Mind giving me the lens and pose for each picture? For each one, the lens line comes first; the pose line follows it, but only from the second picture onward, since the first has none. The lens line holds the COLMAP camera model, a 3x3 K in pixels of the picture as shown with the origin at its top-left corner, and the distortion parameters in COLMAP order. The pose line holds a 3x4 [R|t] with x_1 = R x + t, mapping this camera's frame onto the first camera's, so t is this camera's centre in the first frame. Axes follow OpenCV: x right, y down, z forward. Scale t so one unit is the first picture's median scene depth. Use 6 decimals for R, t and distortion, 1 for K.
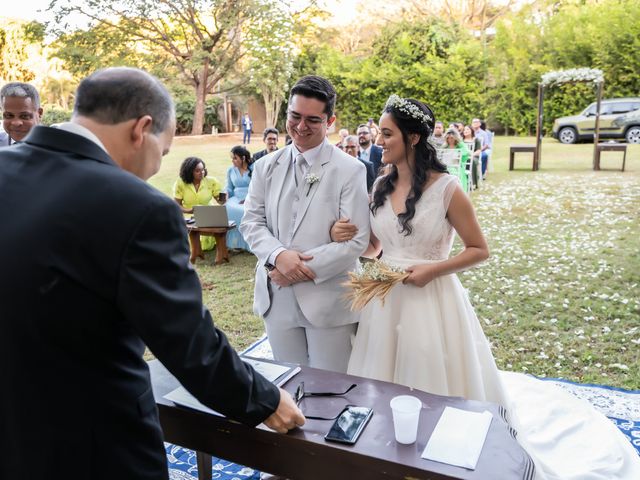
lens RADIAL K [[585.4, 0, 322.7], [0, 585.4, 243.6], [0, 0, 1]] dist [-0.000536, -0.004771]
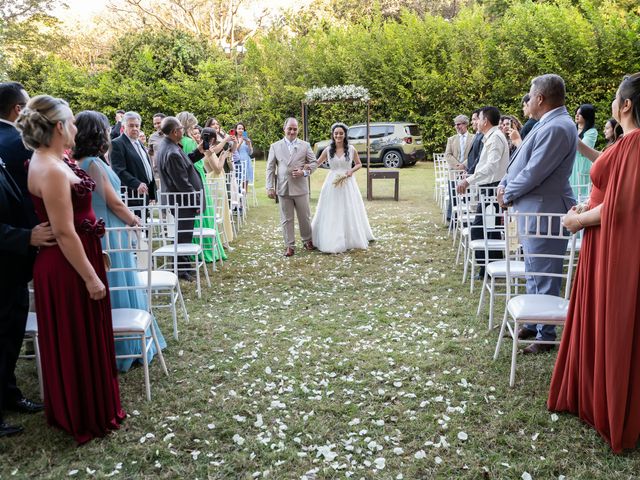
lens RADIAL K [[581.6, 0, 322.9], [0, 581.6, 240.2], [0, 0, 1]] dist [-0.002619, -0.001751]
pose [[0.919435, -0.058721, 0.388834, 0.027503], [0.075495, 0.996753, -0.027986, -0.022302], [-0.385928, 0.055086, 0.920883, 0.108610]]
